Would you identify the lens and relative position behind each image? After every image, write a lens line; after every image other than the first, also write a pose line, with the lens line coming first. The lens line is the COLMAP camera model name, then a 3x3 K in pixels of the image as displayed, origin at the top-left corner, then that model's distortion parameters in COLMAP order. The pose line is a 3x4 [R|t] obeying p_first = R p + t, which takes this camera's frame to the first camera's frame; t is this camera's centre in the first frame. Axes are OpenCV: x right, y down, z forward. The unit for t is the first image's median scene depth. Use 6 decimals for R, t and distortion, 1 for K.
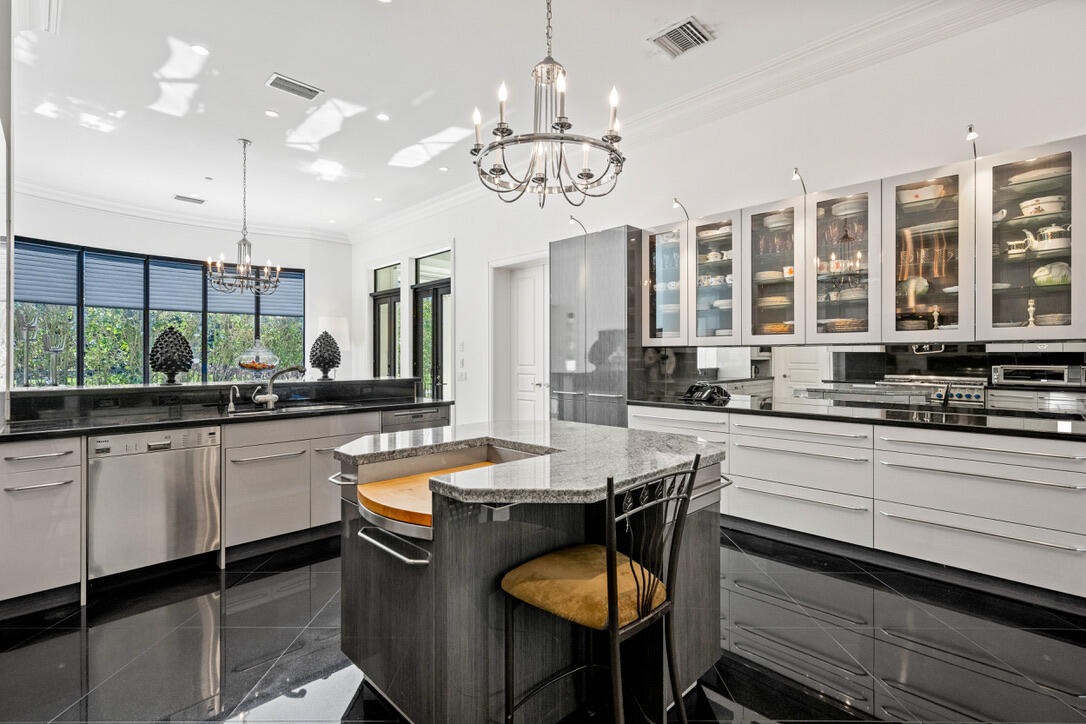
lens RADIAL K [[508.6, 0, 539.8], [0, 508.6, 358.1], [0, 0, 1]] dist [0.000547, -0.000645]
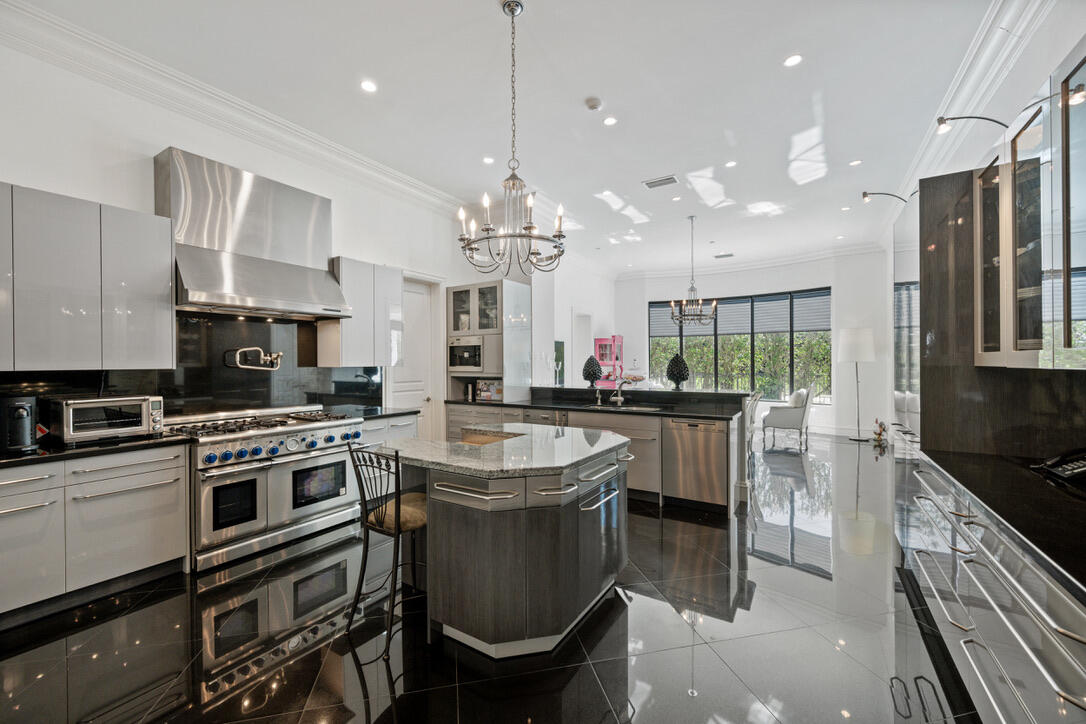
lens RADIAL K [[432.3, 0, 538.7], [0, 432.3, 366.2], [0, 0, 1]] dist [0.000340, -0.000326]
pose [[0.209188, 0.005686, -0.977859, 0.564768], [0.004133, 0.999969, 0.006699, -0.026176], [0.977867, -0.005443, 0.209158, 0.372393]]
